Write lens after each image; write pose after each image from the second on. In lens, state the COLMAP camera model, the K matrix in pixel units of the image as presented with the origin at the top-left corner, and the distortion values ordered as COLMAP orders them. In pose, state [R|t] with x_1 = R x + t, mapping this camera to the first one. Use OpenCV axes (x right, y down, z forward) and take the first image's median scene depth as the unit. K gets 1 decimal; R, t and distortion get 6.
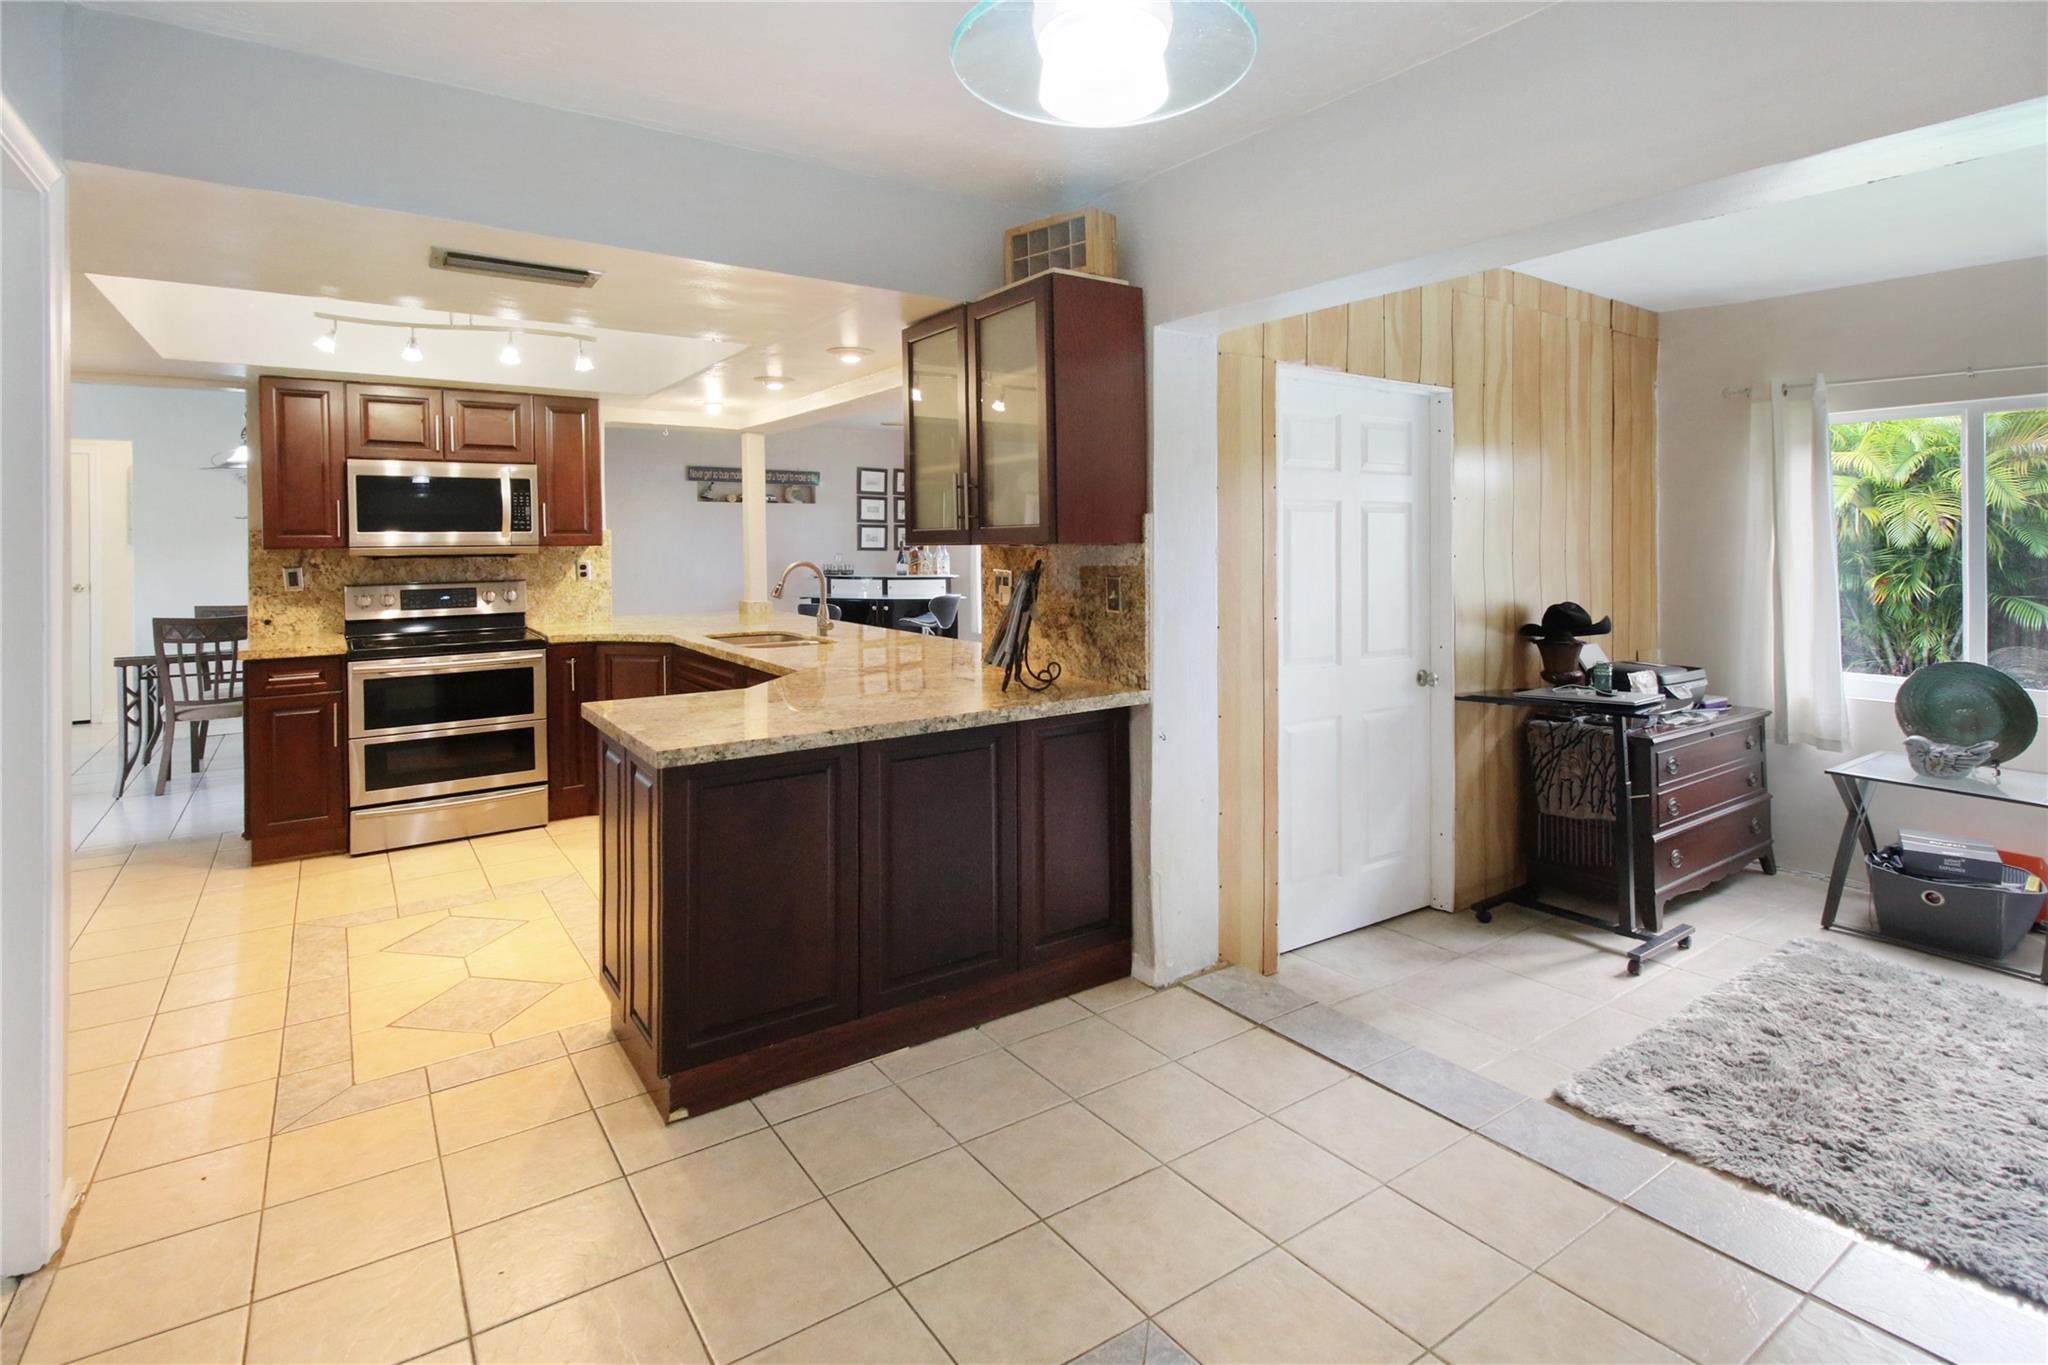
lens RADIAL K [[1010.1, 0, 987.6], [0, 1010.1, 558.4], [0, 0, 1]] dist [-0.004977, -0.002562]
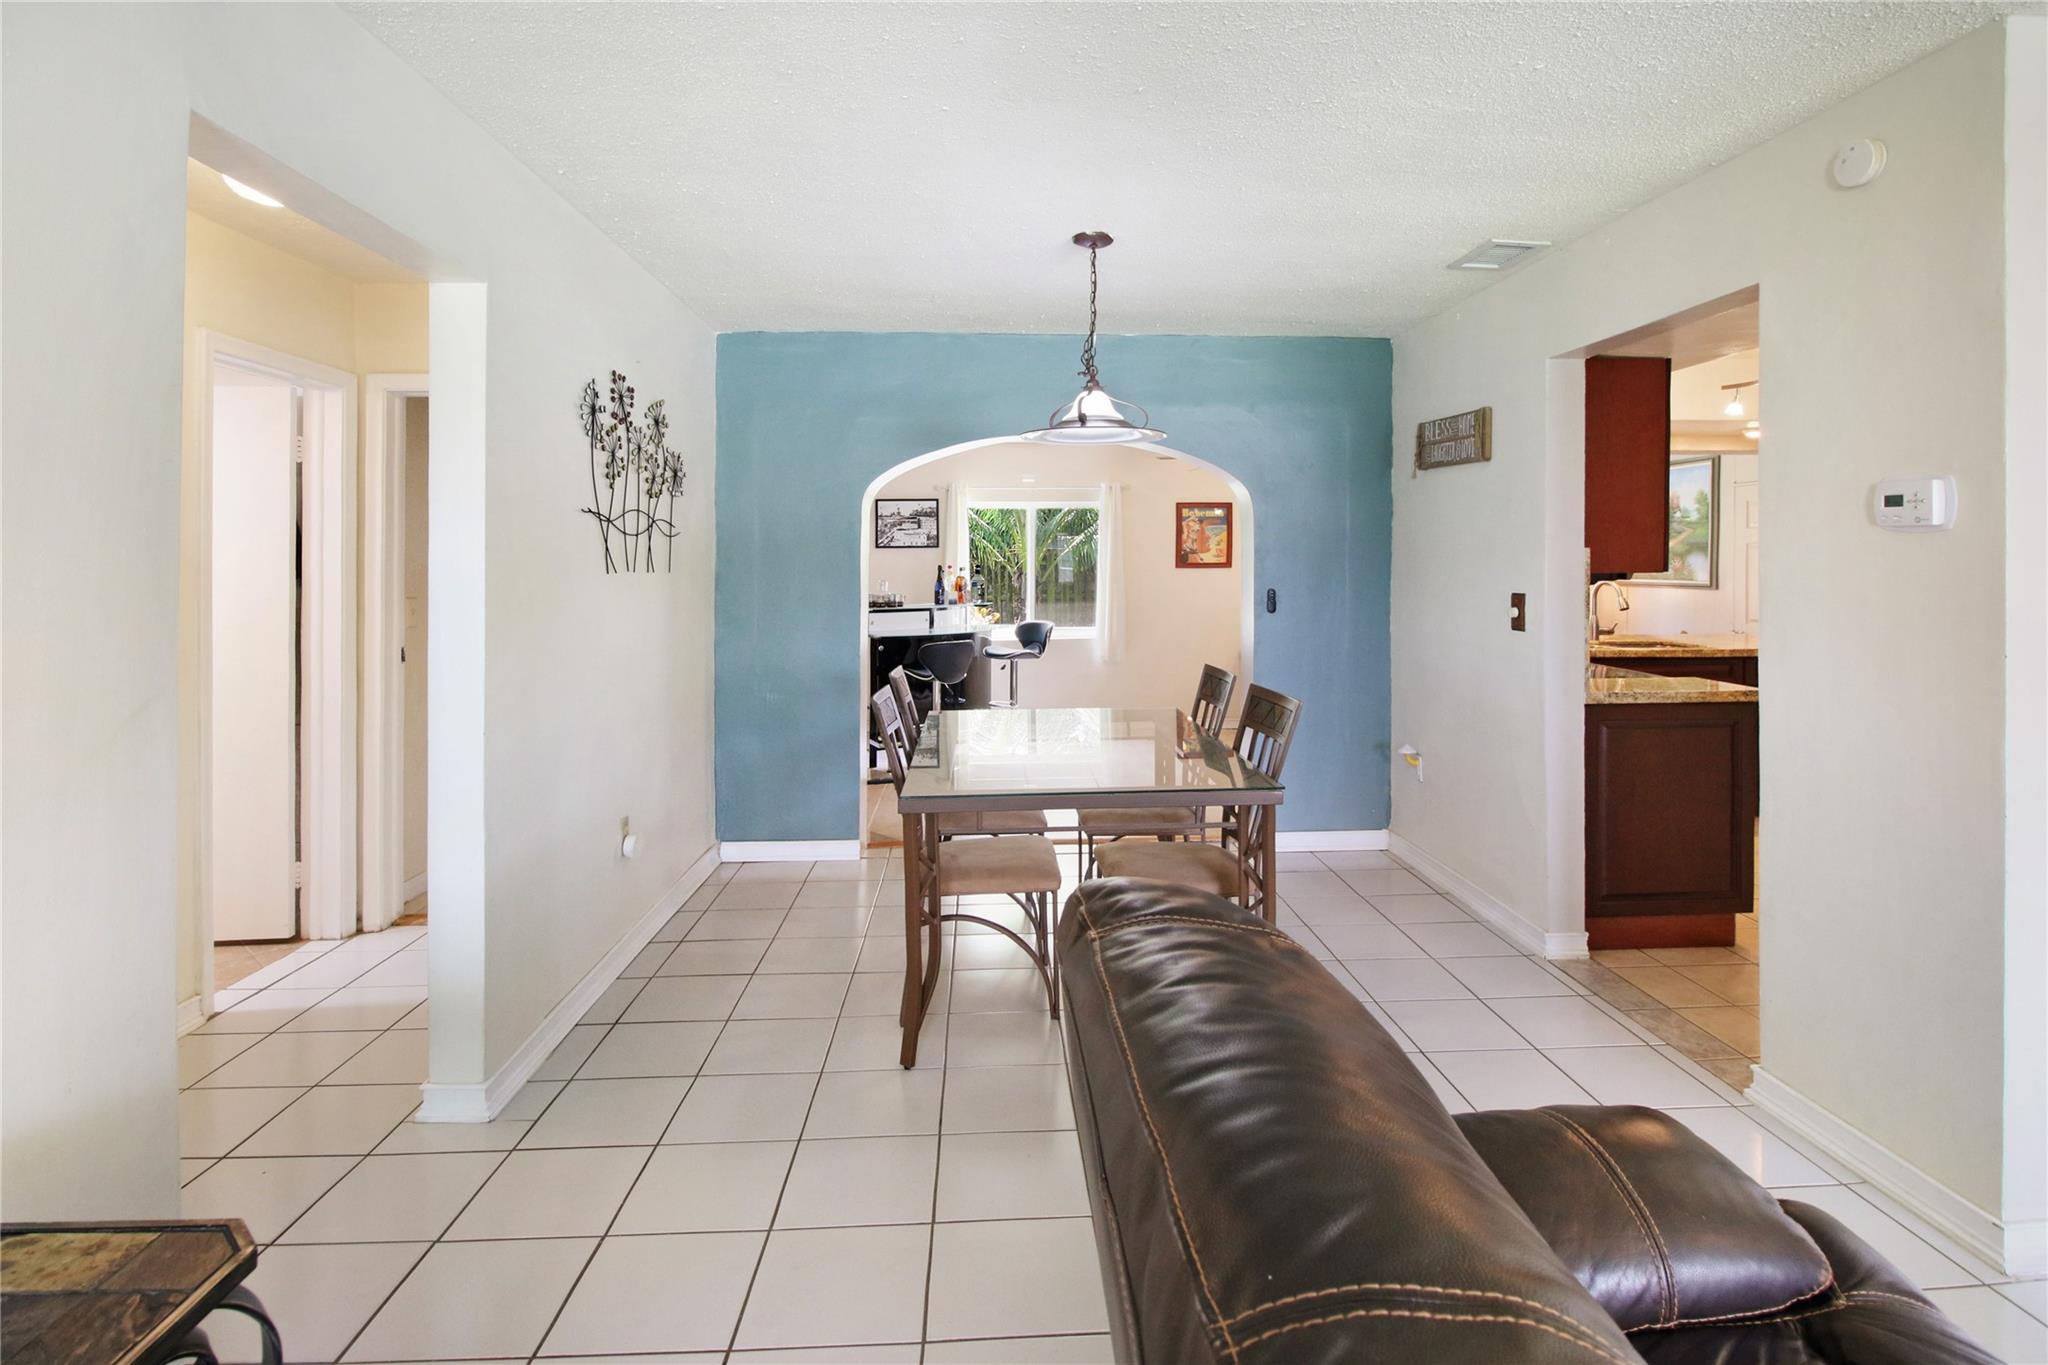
lens RADIAL K [[1010.1, 0, 1062.8], [0, 1010.1, 586.2], [0, 0, 1]] dist [-0.004977, -0.002562]
pose [[0.488592, -0.019000, 0.872305, -1.657817], [0.017877, 0.999771, 0.011763, -0.016097], [-0.872329, 0.009847, 0.488820, 1.018086]]
